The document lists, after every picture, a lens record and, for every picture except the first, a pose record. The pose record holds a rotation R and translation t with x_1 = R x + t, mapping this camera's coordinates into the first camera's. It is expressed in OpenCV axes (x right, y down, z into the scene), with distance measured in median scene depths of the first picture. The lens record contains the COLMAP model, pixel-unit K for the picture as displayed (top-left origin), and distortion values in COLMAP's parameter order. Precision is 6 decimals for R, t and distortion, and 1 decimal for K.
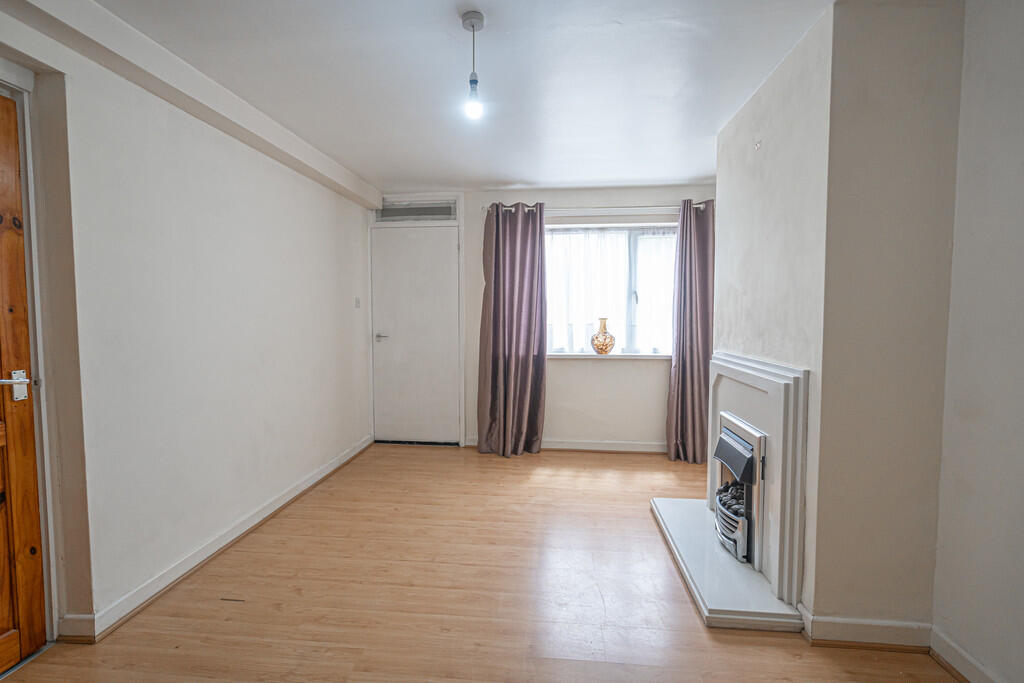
lens RADIAL K [[494.1, 0, 512.0], [0, 494.1, 341.5], [0, 0, 1]] dist [-0.038450, 0.019737]
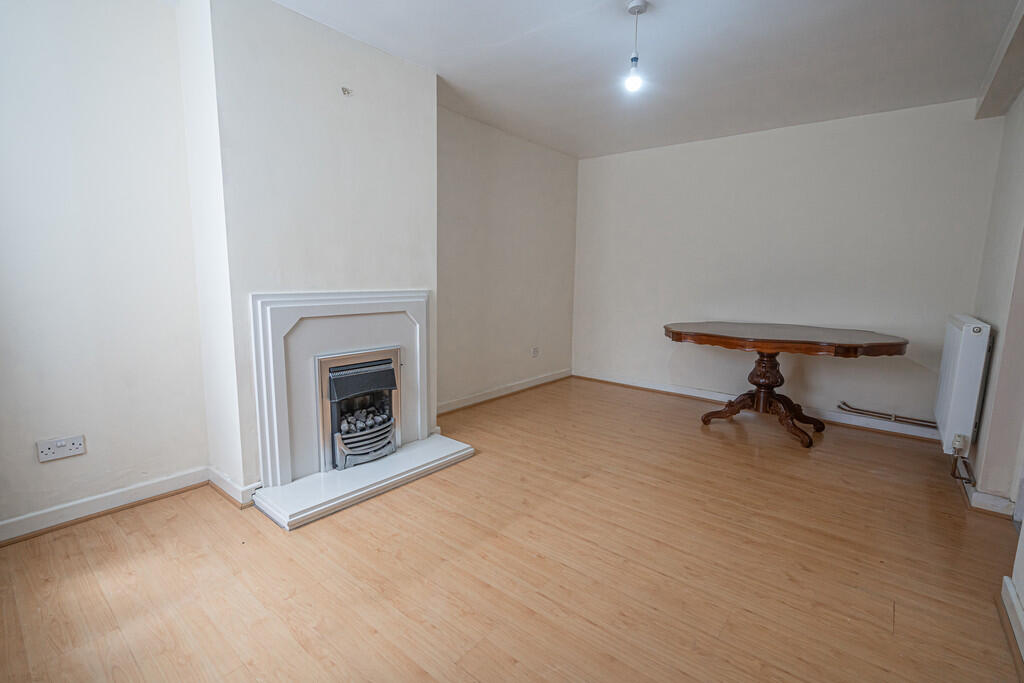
lens RADIAL K [[461.8, 0, 524.4], [0, 461.8, 344.2], [0, 0, 1]] dist [0.001835, 0.000031]
pose [[-0.849196, -0.090502, 0.520264, -0.231029], [0.018547, 0.979486, 0.200659, -0.031711], [-0.527751, 0.180049, -0.830097, 1.002463]]
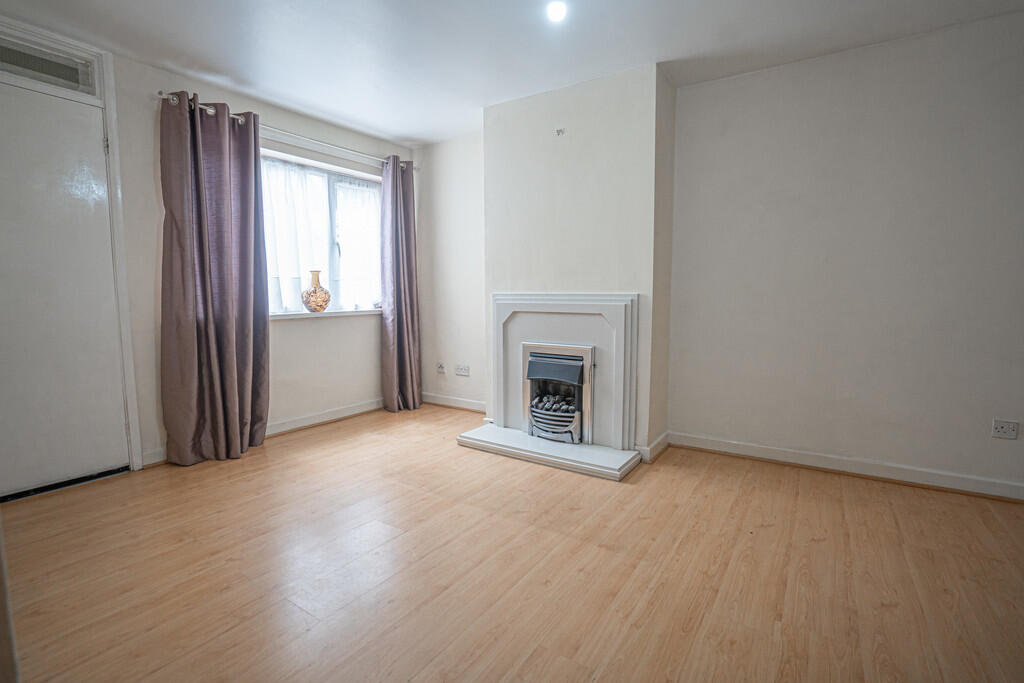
lens RADIAL K [[494.1, 0, 512.0], [0, 494.1, 341.5], [0, 0, 1]] dist [-0.038450, 0.019737]
pose [[0.451162, -0.089650, 0.887928, -0.448115], [0.055860, 0.995827, 0.072162, 0.034136], [-0.890692, 0.017043, 0.454288, 0.306652]]
